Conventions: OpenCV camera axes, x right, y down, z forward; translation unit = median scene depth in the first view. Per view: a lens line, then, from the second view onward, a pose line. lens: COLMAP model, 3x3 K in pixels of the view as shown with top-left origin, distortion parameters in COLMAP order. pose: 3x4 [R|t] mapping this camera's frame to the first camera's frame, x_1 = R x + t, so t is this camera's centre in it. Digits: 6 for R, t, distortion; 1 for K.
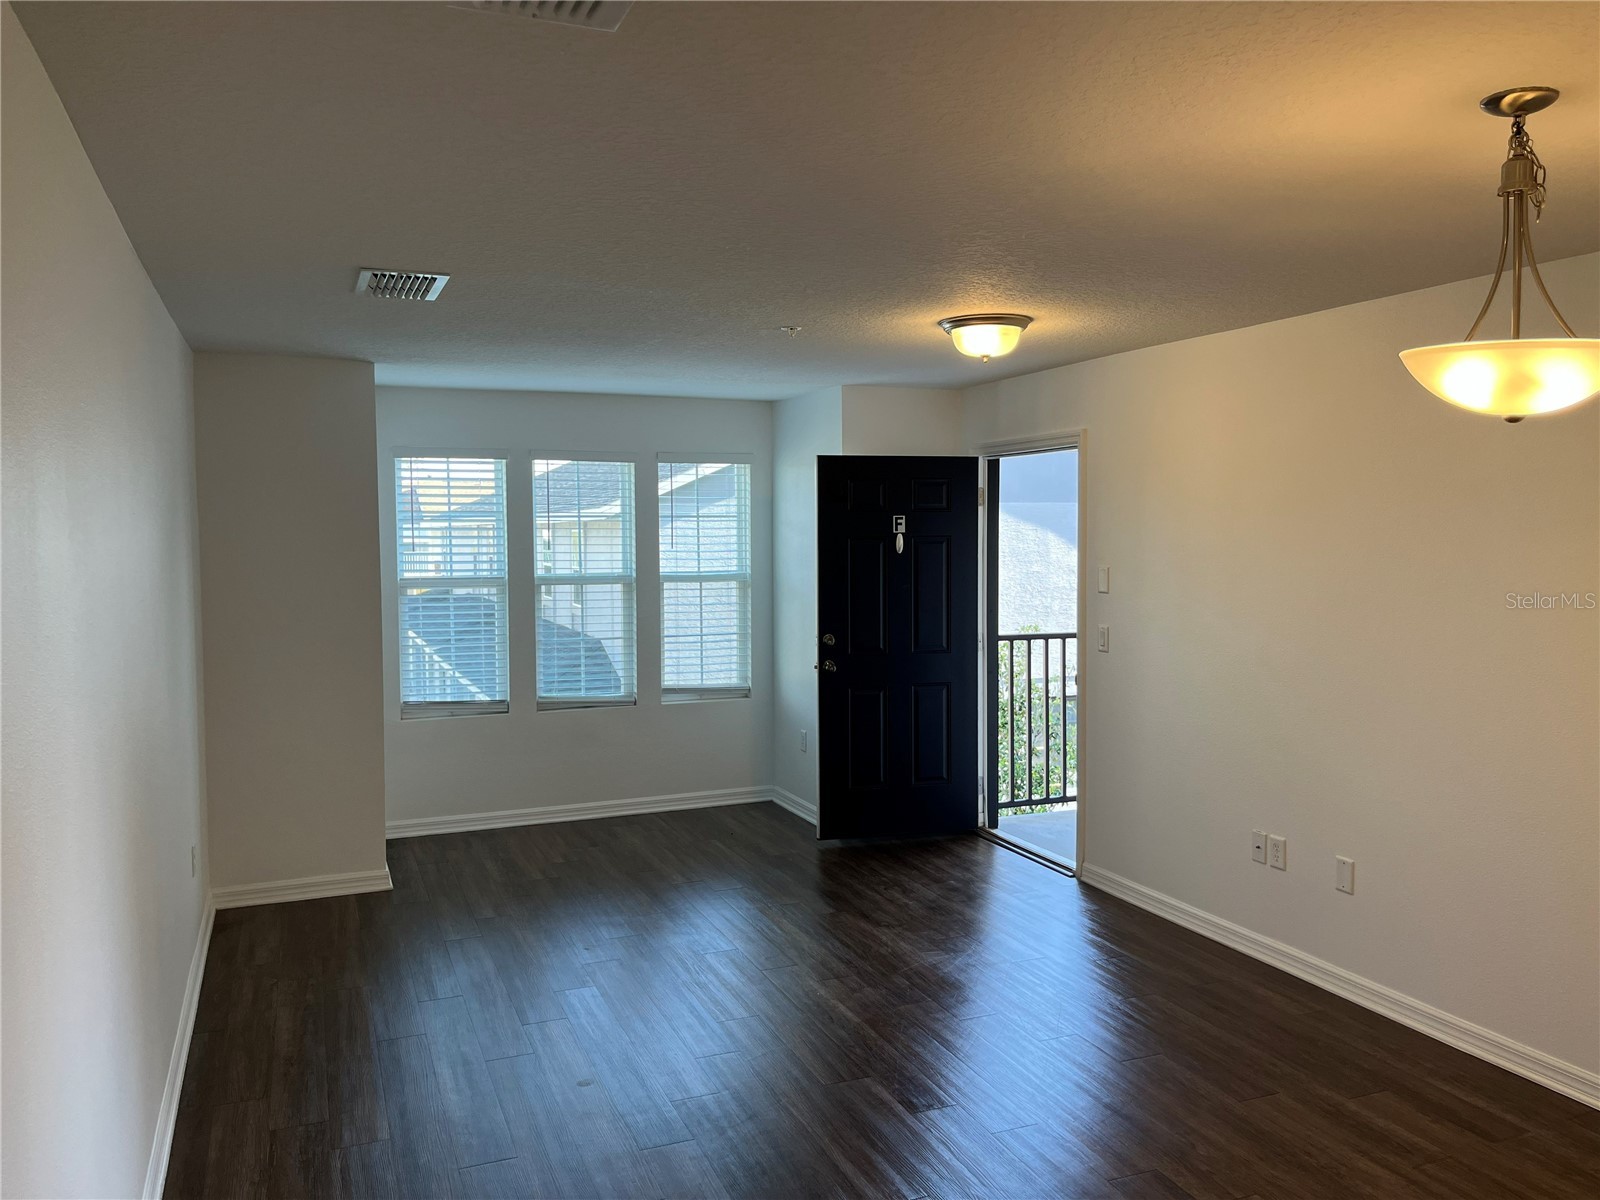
lens RADIAL K [[1220.5, 0, 797.5], [0, 1220.5, 600.9], [0, 0, 1]] dist [0.021839, 0.000263]
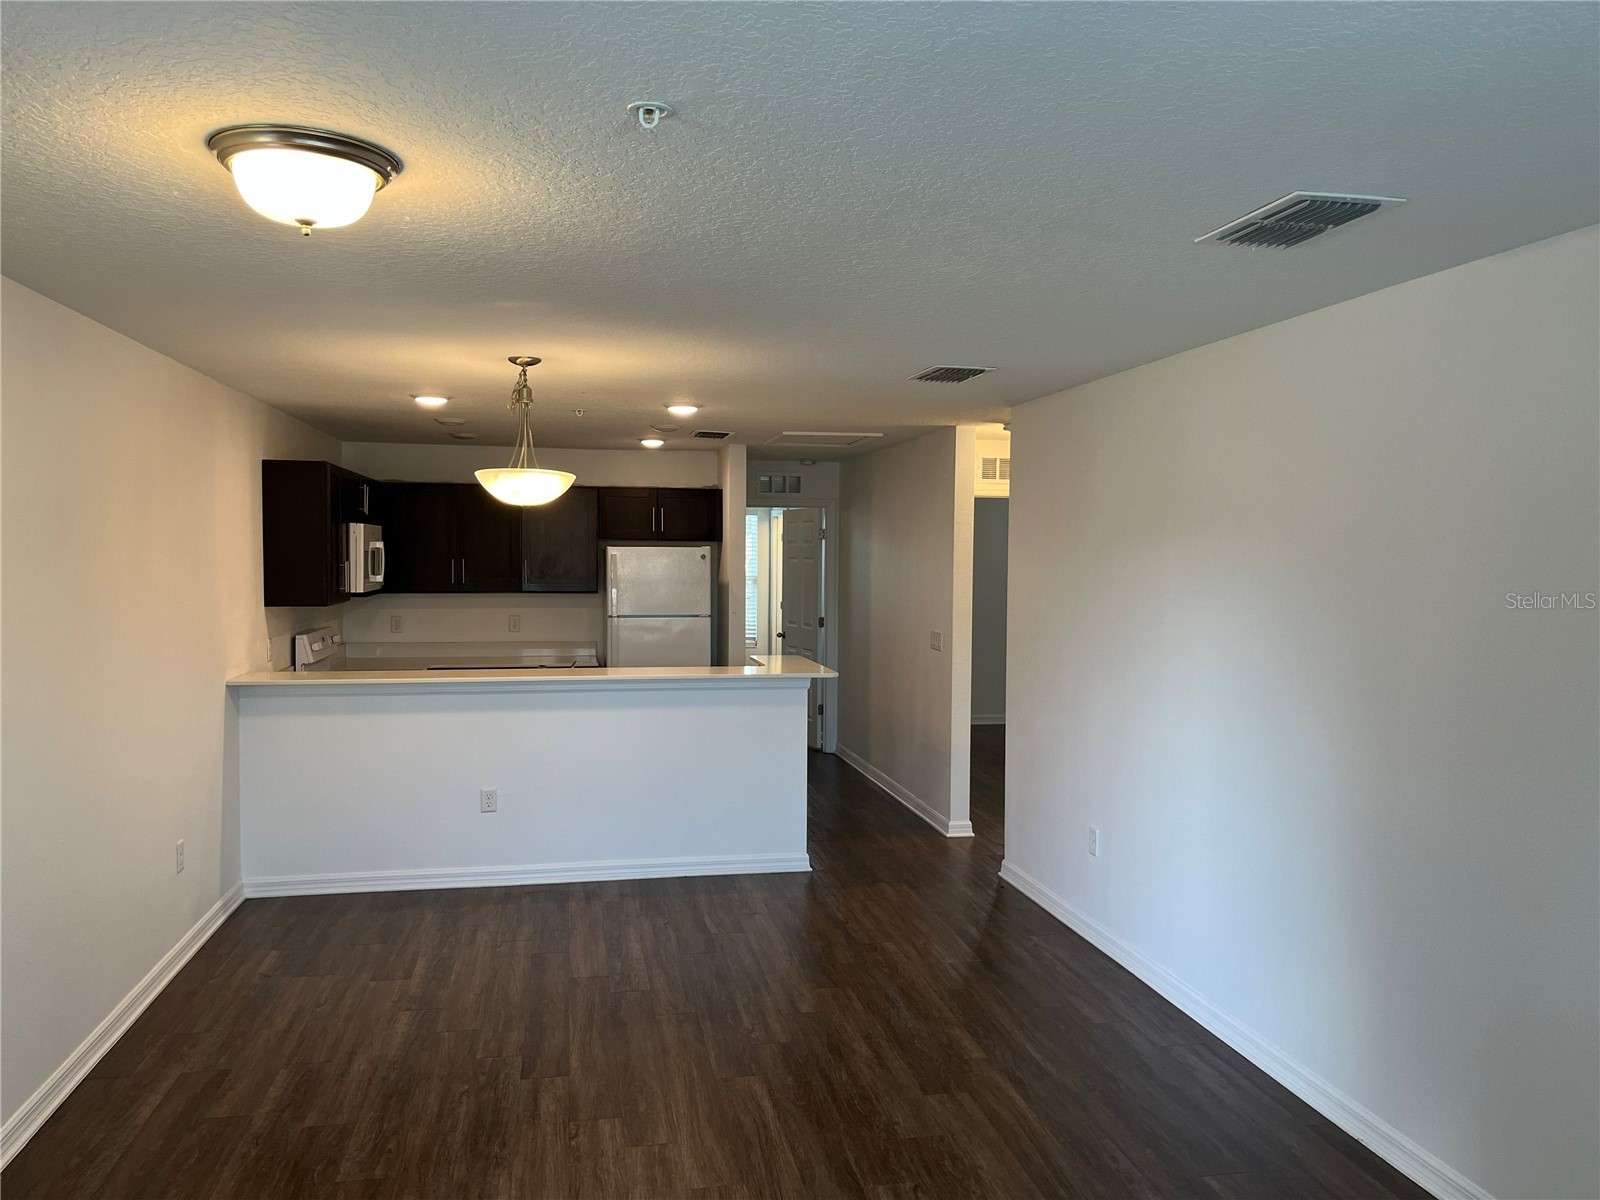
lens RADIAL K [[1220.5, 0, 797.5], [0, 1220.5, 600.9], [0, 0, 1]] dist [0.021839, 0.000263]
pose [[-0.980502, -0.006492, 0.196401, -0.196454], [0.011925, 0.995646, 0.092446, -0.111096], [-0.196147, 0.092985, -0.976156, 1.930659]]
